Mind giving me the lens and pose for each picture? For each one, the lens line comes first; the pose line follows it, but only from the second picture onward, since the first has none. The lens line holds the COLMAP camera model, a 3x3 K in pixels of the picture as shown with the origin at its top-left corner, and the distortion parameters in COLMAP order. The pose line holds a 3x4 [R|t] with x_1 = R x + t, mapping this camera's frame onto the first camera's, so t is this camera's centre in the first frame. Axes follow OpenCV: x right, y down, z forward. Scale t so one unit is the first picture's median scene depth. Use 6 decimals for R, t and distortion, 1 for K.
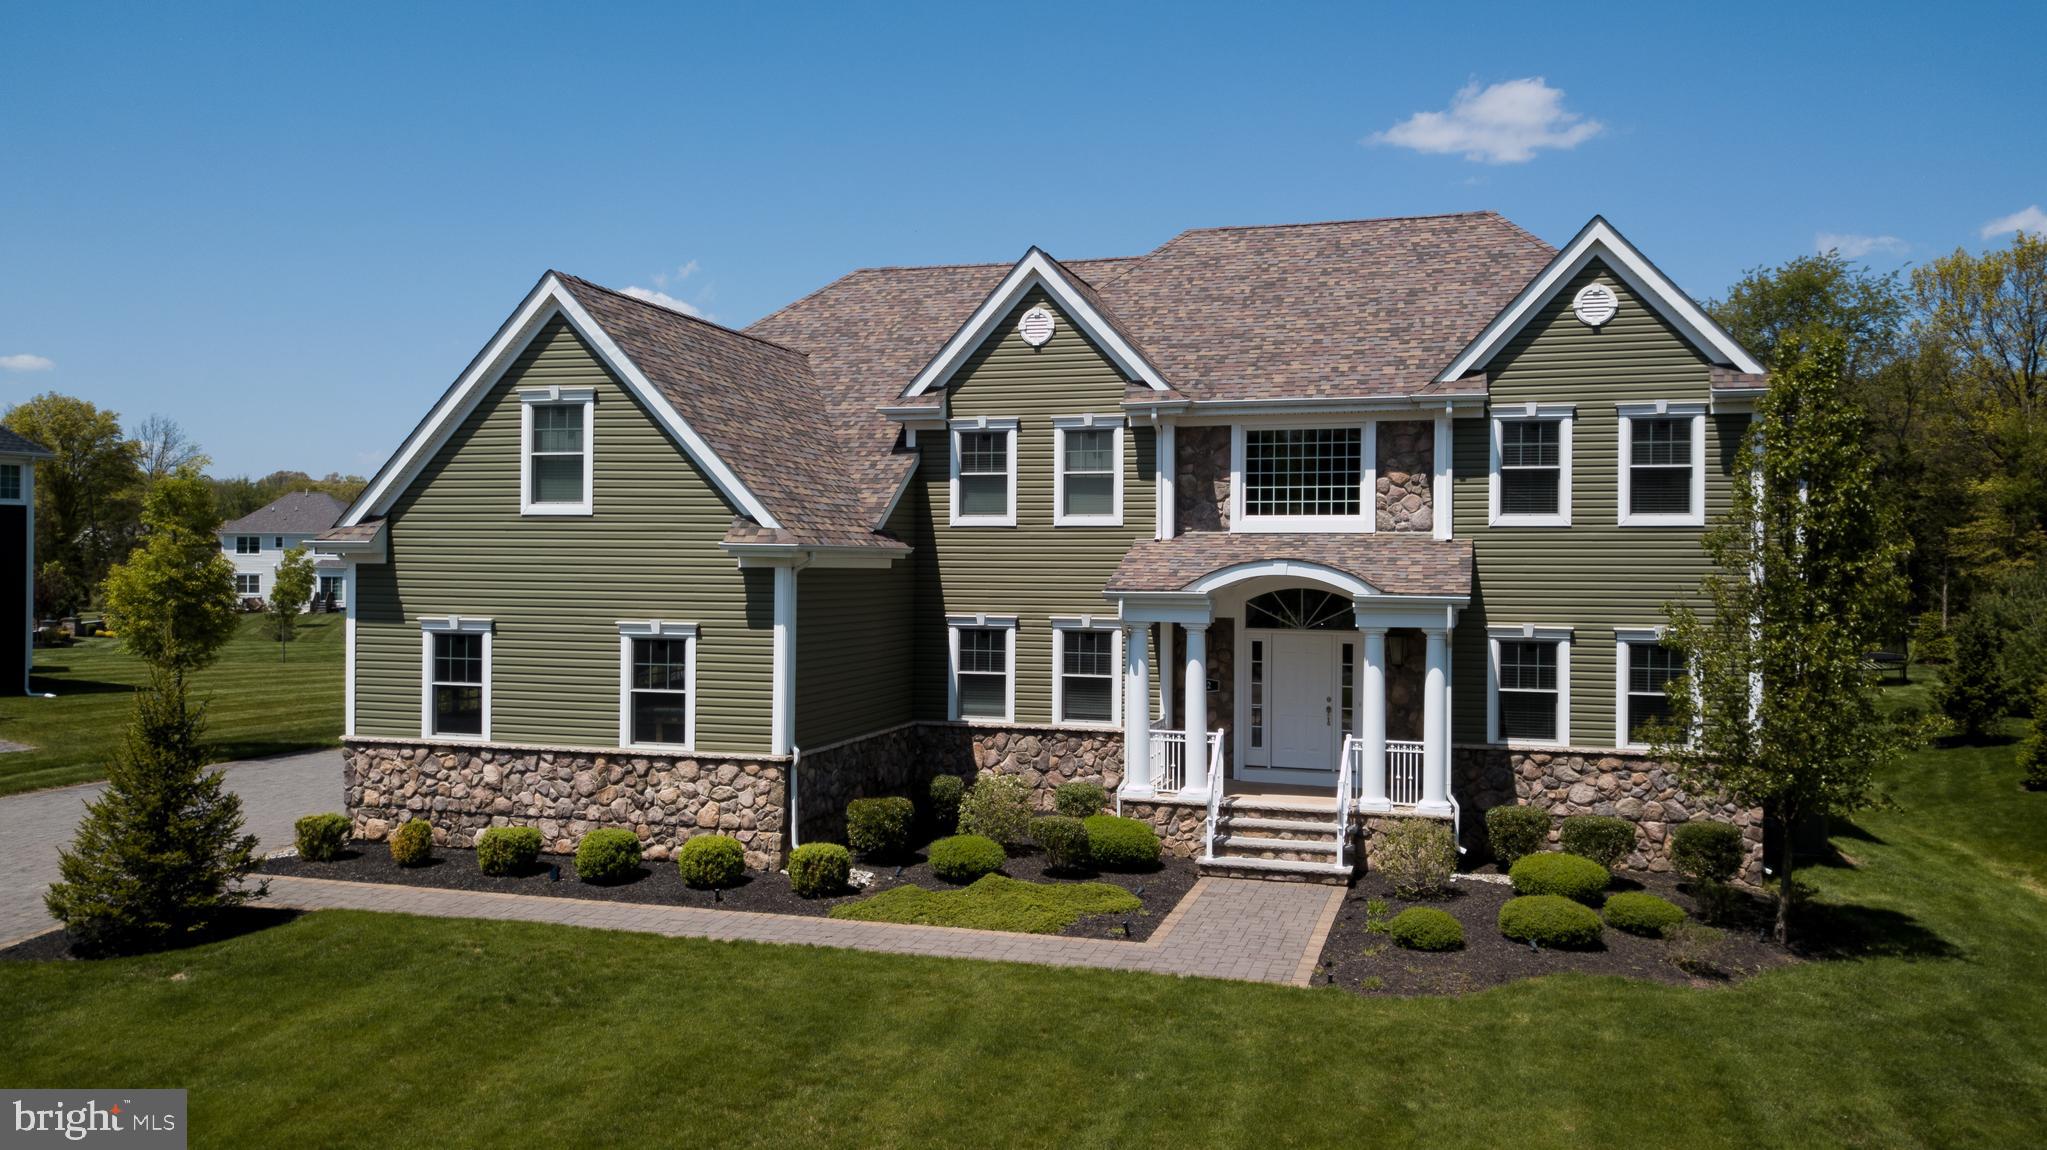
lens RADIAL K [[1573.2, 0, 1017.1], [0, 1573.2, 565.4], [0, 0, 1]] dist [-0.018320, 0.037581]
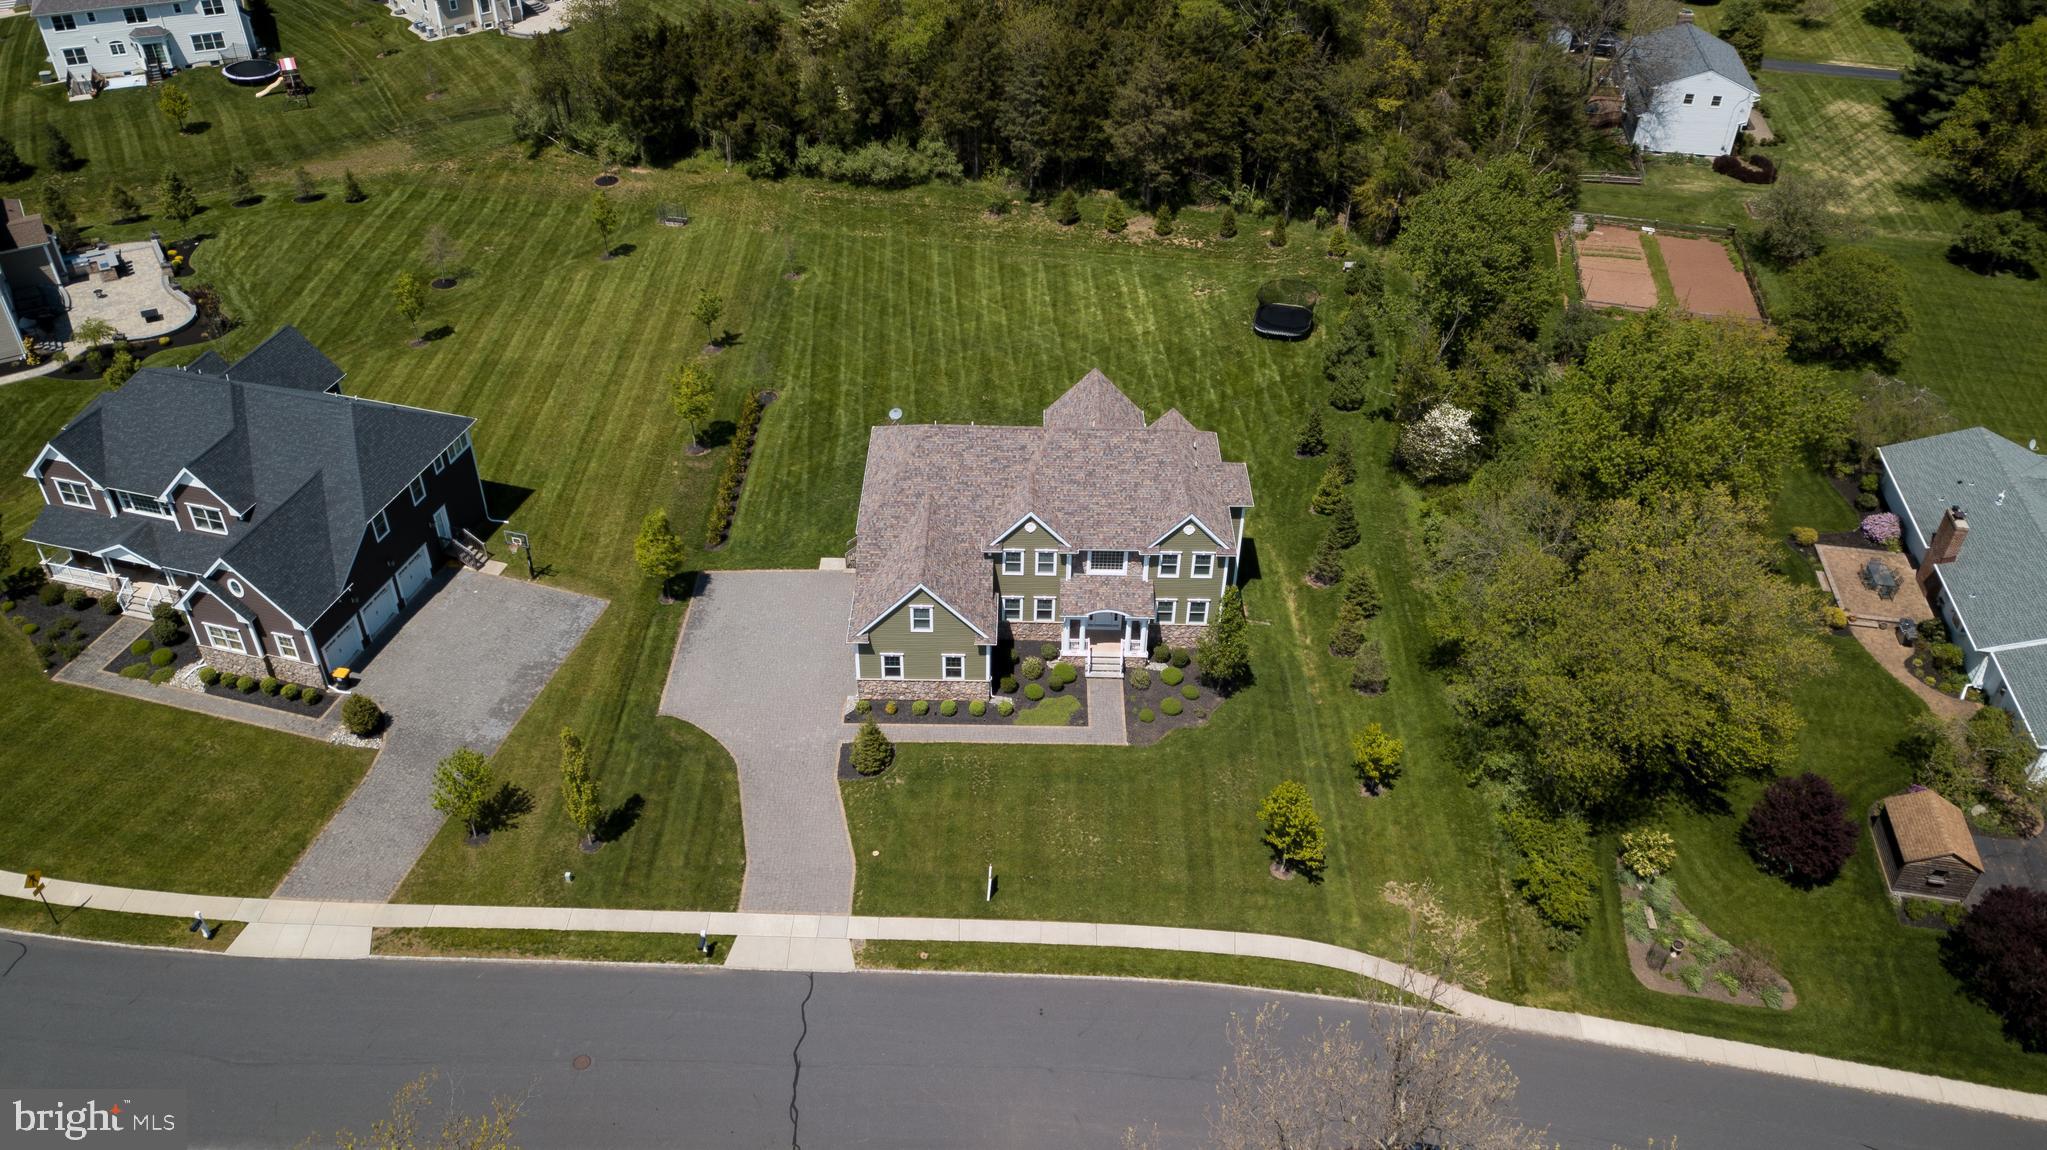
lens RADIAL K [[1585.5, 0, 1023.4], [0, 1585.5, 532.6], [0, 0, 1]] dist [0.051148, -0.091411]
pose [[0.959666, -0.160136, 0.231078, -0.859775], [-0.007461, 0.807131, 0.590326, -2.346013], [-0.281043, -0.568240, 0.773381, -1.757882]]
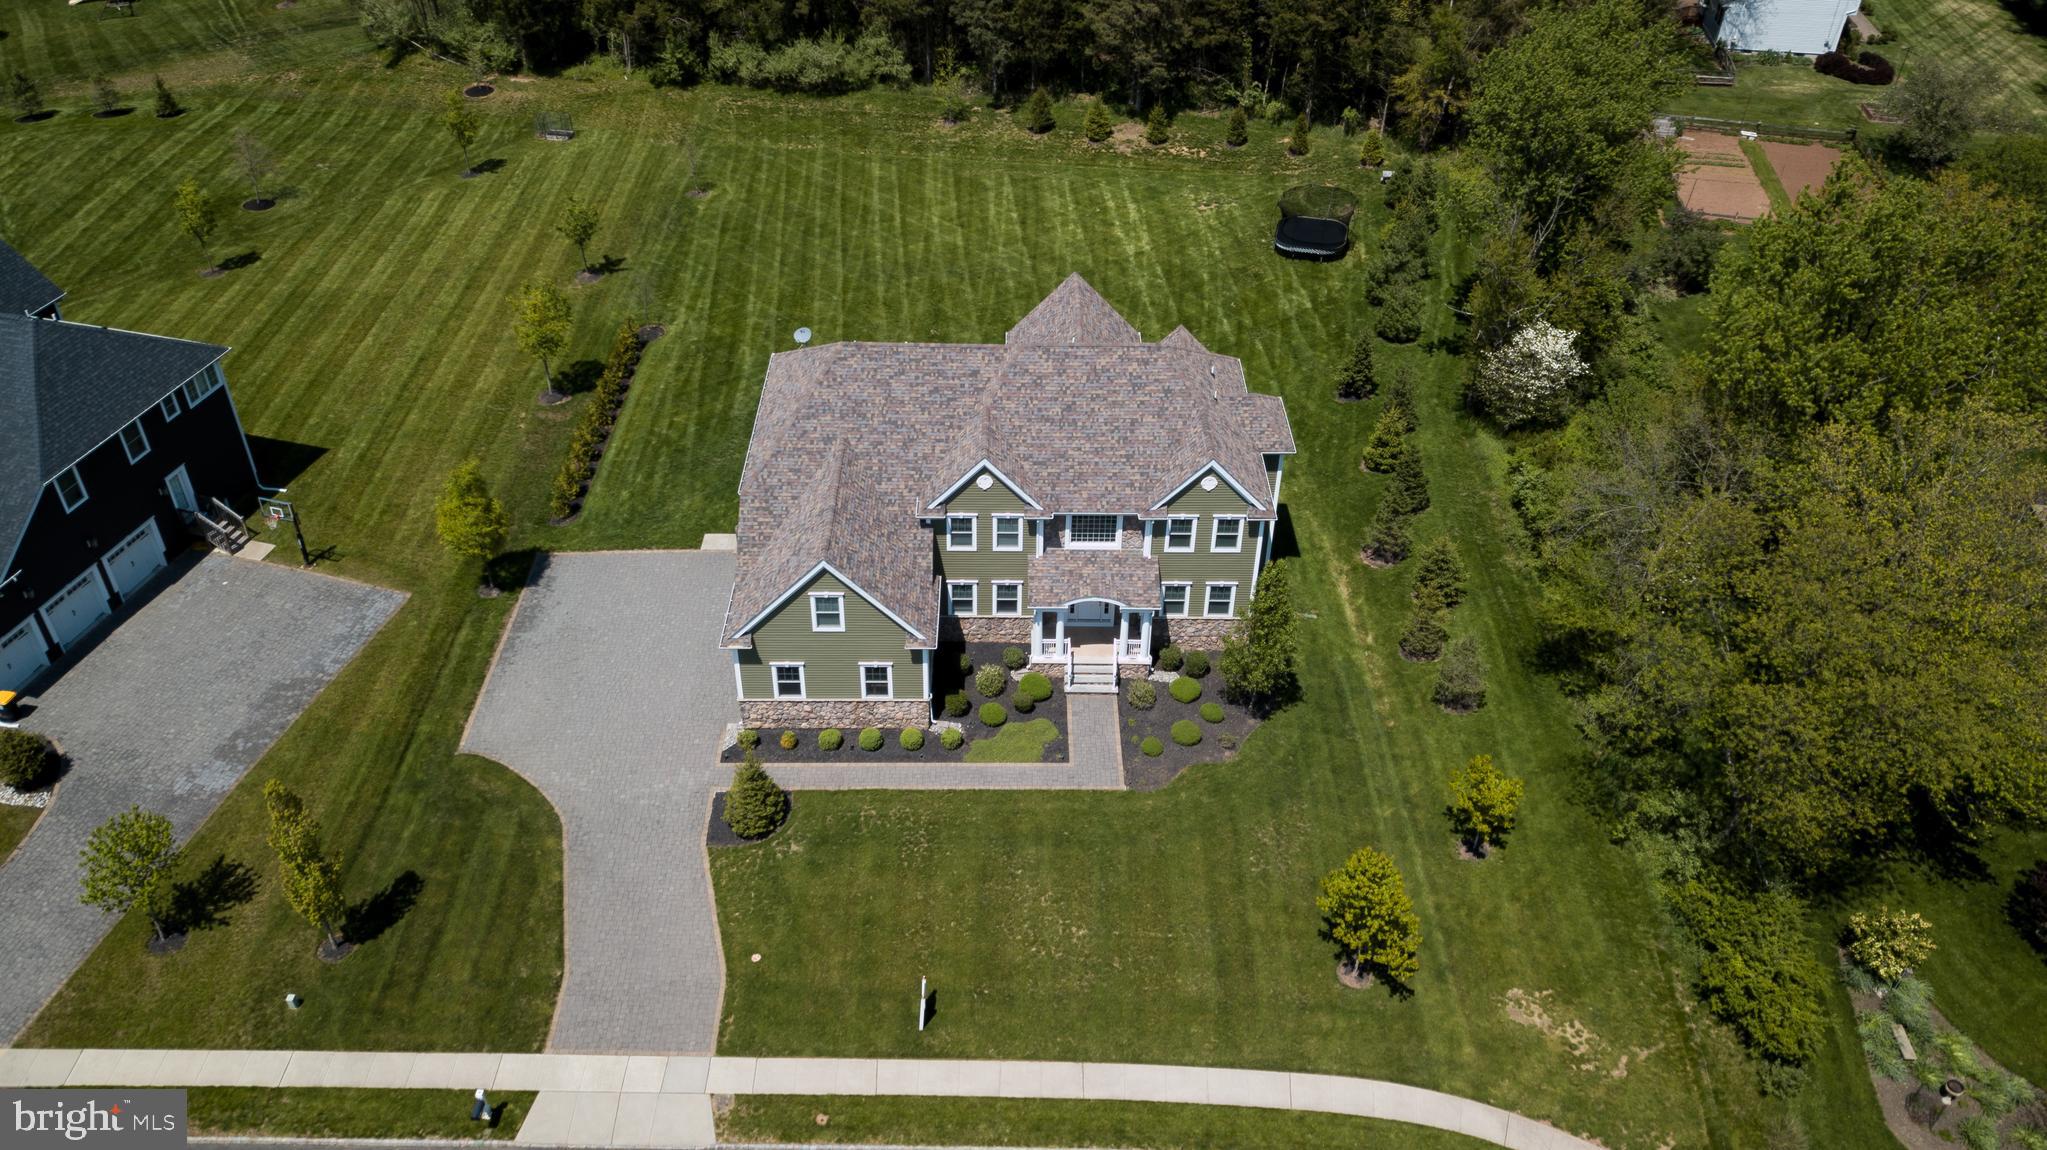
lens RADIAL K [[1582.2, 0, 1022.6], [0, 1582.2, 541.3], [0, 0, 1]] dist [0.013623, -0.001755]
pose [[0.955710, -0.169663, 0.240483, -0.569280], [-0.005478, 0.806714, 0.590916, -1.630023], [-0.294257, -0.566062, 0.770056, -0.971385]]
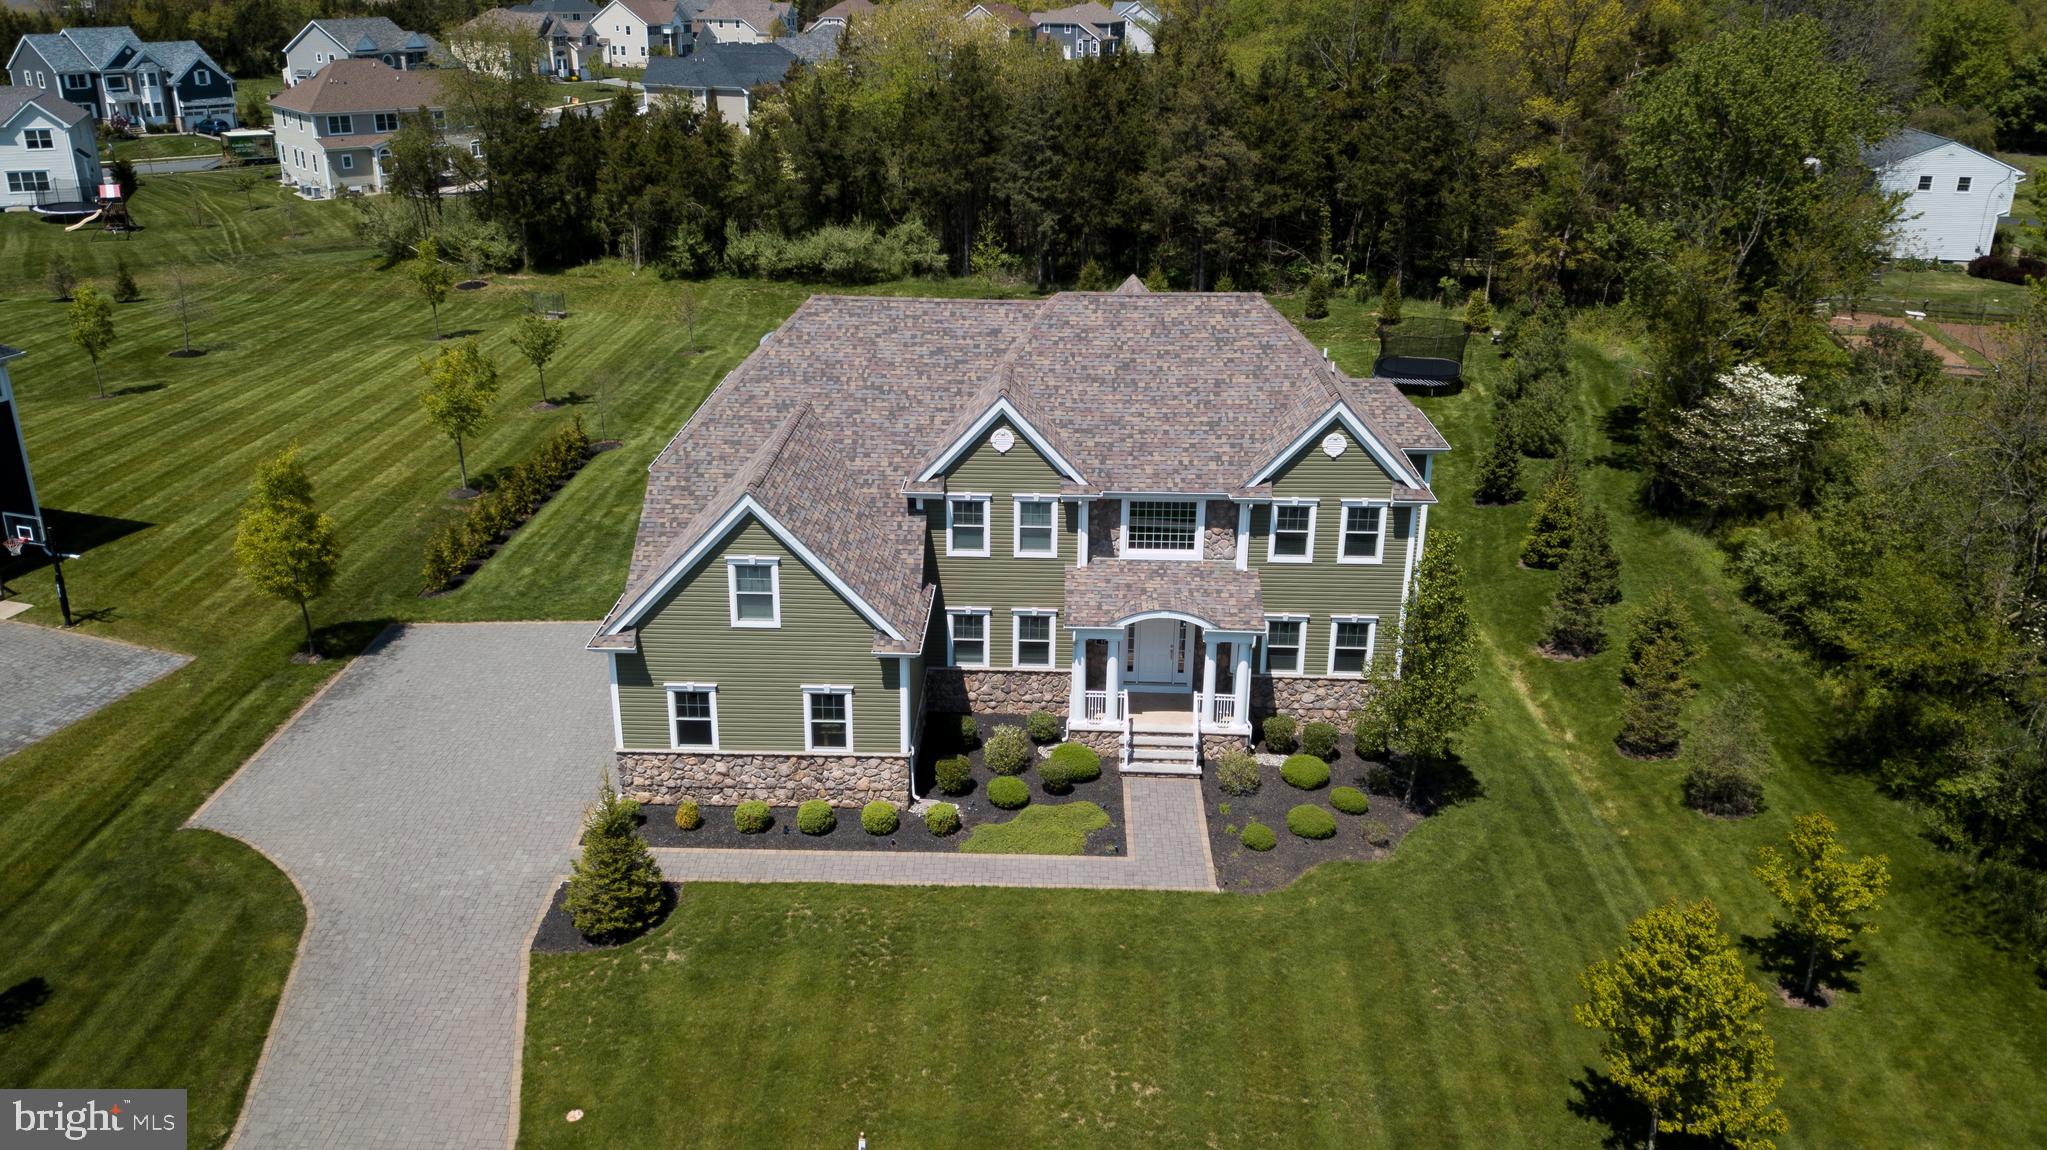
lens RADIAL K [[1565.0, 0, 1021.1], [0, 1565.0, 565.3], [0, 0, 1]] dist [0.009134, -0.011004]
pose [[0.965730, -0.092408, 0.242540, -0.404902], [-0.001277, 0.932769, 0.360472, -0.670909], [-0.259544, -0.348429, 0.900686, -0.527888]]
